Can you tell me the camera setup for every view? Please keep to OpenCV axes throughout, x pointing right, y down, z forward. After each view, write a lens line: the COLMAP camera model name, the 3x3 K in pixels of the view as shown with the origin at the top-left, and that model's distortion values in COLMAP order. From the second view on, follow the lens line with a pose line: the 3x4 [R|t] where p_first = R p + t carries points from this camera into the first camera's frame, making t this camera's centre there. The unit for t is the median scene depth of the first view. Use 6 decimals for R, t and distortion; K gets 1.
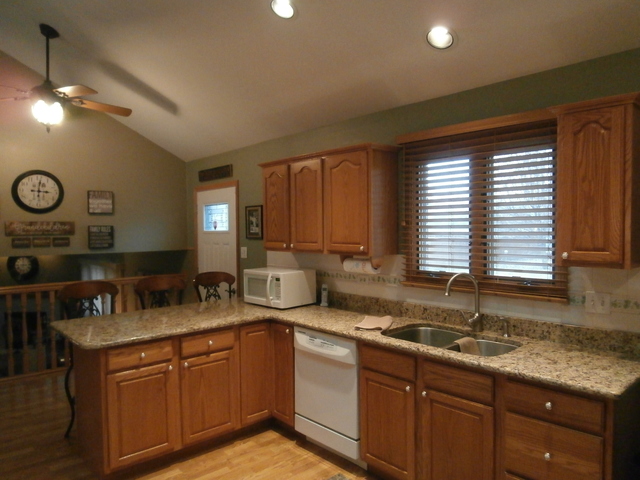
lens RADIAL K [[456.7, 0, 320.0], [0, 456.7, 240.0], [0, 0, 1]] dist [-0.007338, -0.003971]
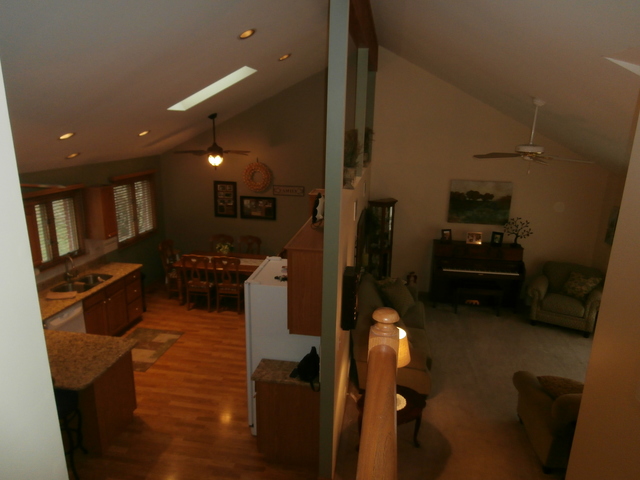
lens RADIAL K [[449.3, 0, 318.3], [0, 449.3, 243.7], [0, 0, 1]] dist [0.011373, 0.000762]
pose [[-0.617378, -0.202350, 0.760197, -2.031456], [0.001599, 0.966027, 0.258437, -0.539956], [-0.786665, 0.160769, -0.596080, 1.306955]]
